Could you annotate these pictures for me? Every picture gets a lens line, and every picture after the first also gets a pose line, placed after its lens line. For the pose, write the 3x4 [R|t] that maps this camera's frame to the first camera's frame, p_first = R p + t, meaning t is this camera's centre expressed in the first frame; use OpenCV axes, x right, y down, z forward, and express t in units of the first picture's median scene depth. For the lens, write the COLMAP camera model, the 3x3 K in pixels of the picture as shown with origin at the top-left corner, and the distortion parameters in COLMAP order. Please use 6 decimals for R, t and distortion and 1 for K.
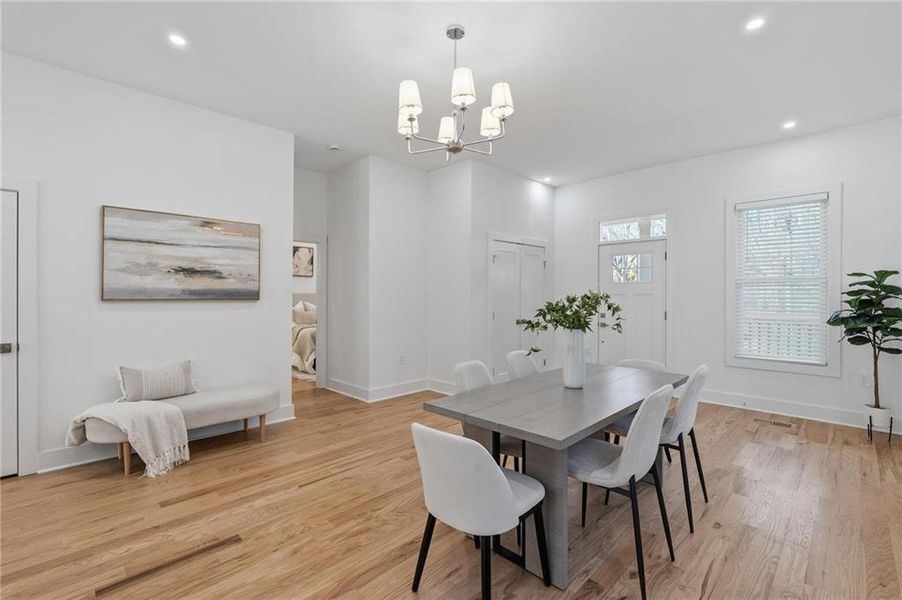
lens RADIAL K [[409.7, 0, 445.1], [0, 409.7, 299.3], [0, 0, 1]] dist [0.009579, 0.000331]
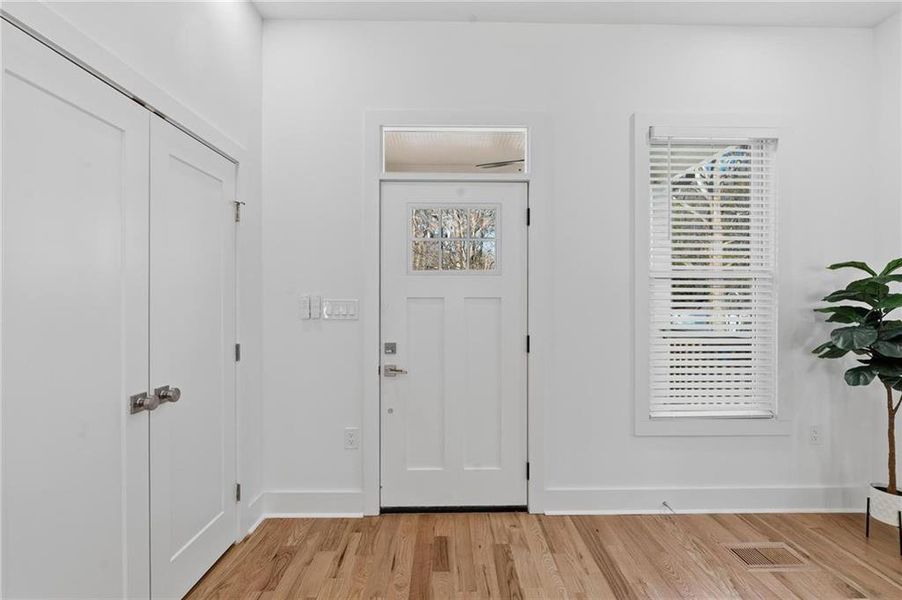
lens RADIAL K [[409.7, 0, 451.5], [0, 409.7, 300.4], [0, 0, 1]] dist [0.009579, 0.000331]
pose [[0.708227, -0.006901, 0.705951, 0.186287], [0.002509, 0.999971, 0.007258, -0.017479], [-0.705981, -0.003369, 0.708223, 0.932945]]
